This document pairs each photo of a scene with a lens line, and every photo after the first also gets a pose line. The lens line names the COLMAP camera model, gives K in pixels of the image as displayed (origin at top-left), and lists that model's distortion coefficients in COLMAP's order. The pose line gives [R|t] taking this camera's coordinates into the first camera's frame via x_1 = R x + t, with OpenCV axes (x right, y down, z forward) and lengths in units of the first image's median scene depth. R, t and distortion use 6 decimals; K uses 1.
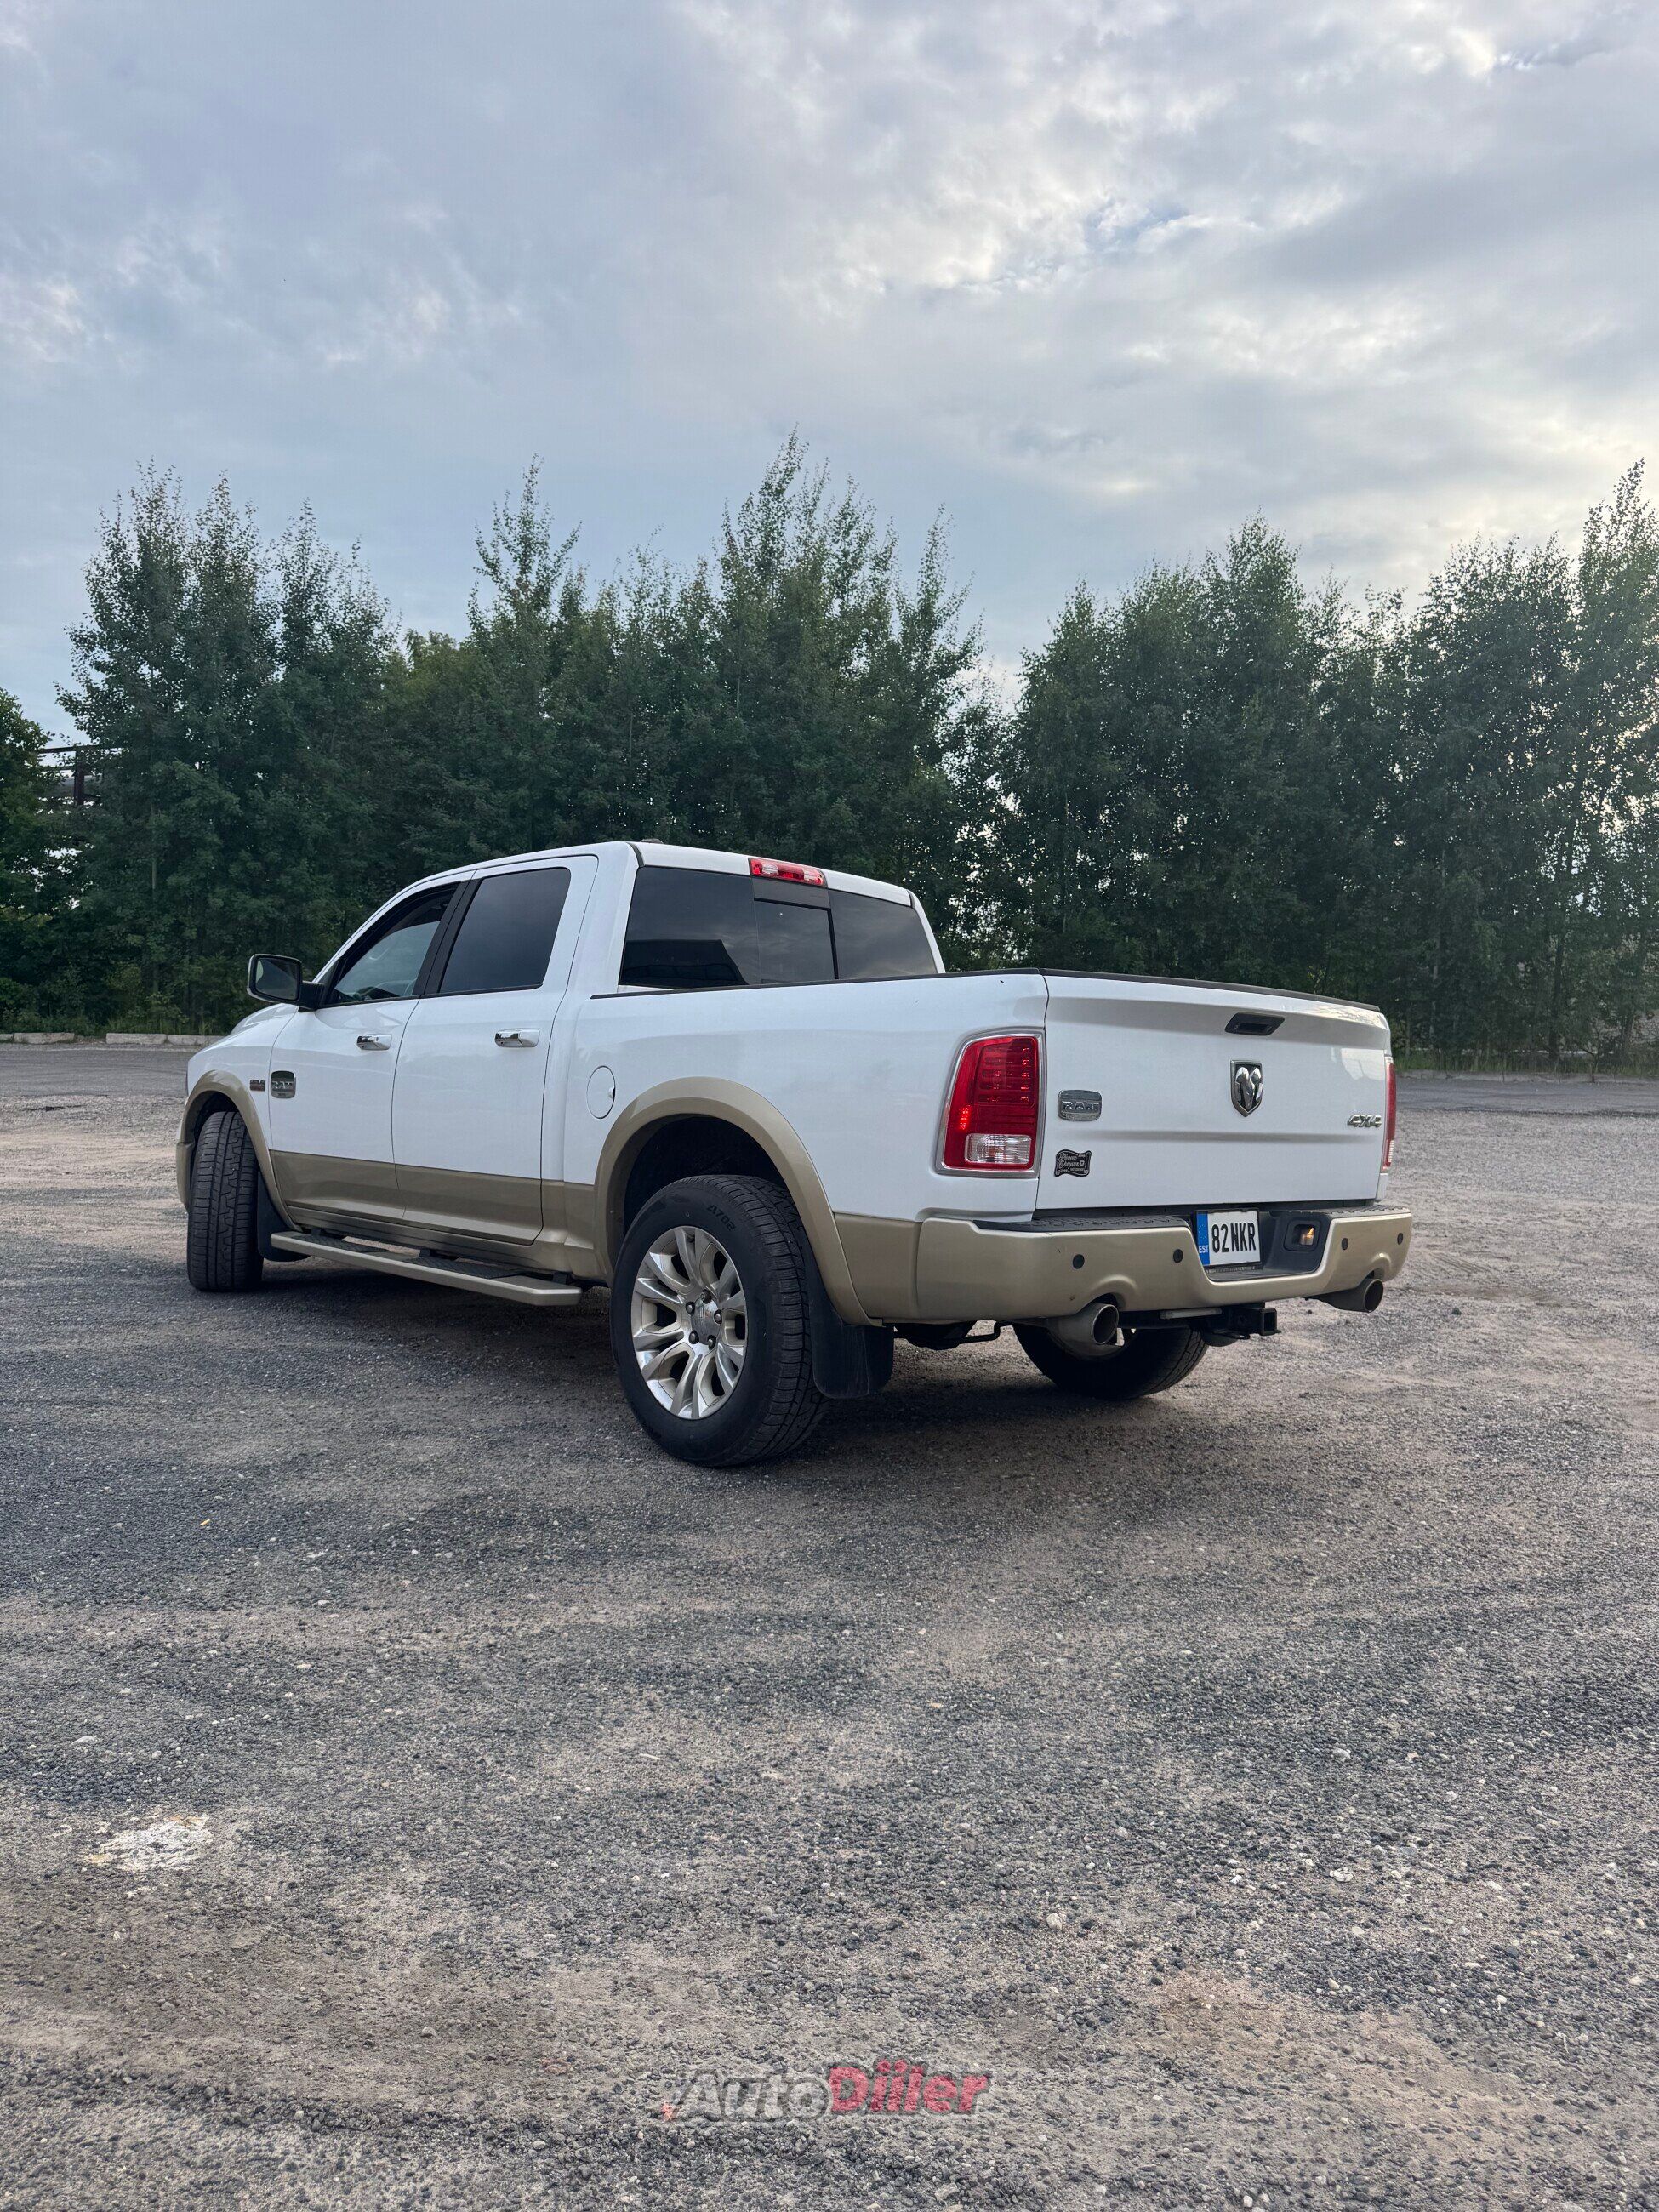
lens RADIAL K [[1522.5, 0, 829.5], [0, 1522.5, 1106.0], [0, 0, 1]] dist [-0.005469, -0.001890]
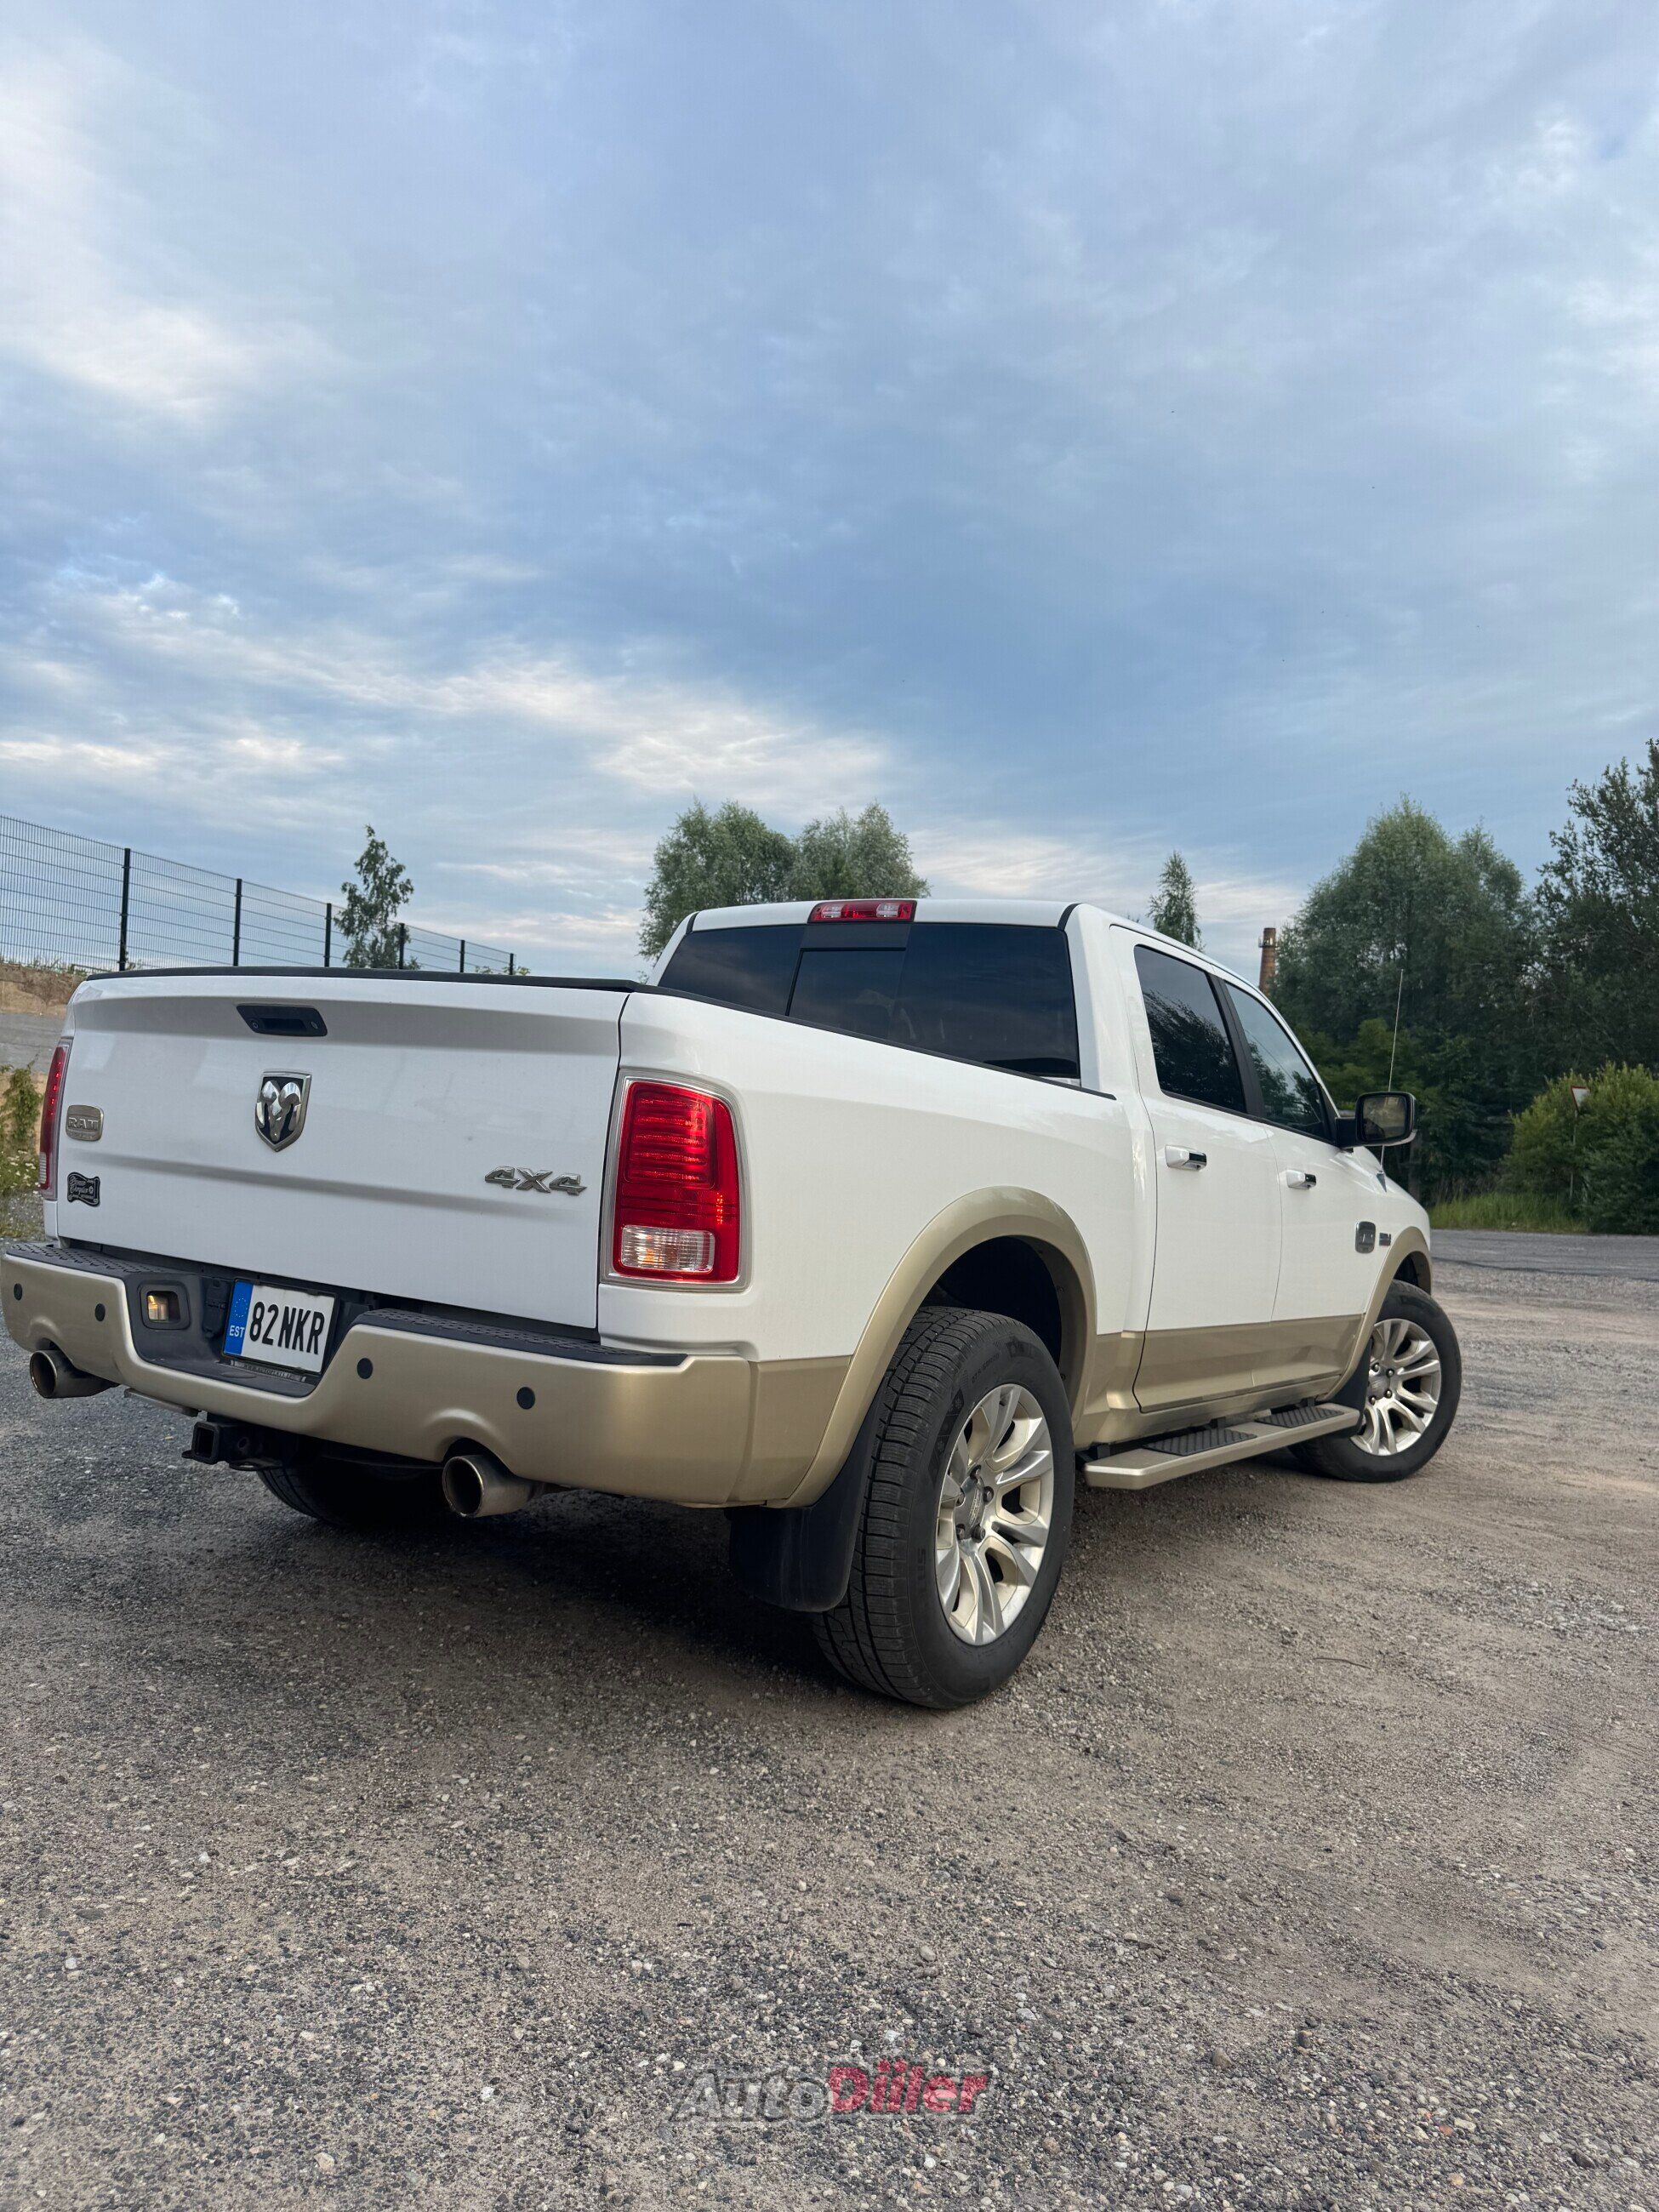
lens RADIAL K [[1522.5, 0, 829.5], [0, 1522.5, 1106.0], [0, 0, 1]] dist [-0.005469, -0.001890]
pose [[0.292727, -0.043598, -0.955202, 1.030369], [-0.084570, 0.993865, -0.071280, 0.014296], [0.952449, 0.101647, 0.287244, 1.045769]]
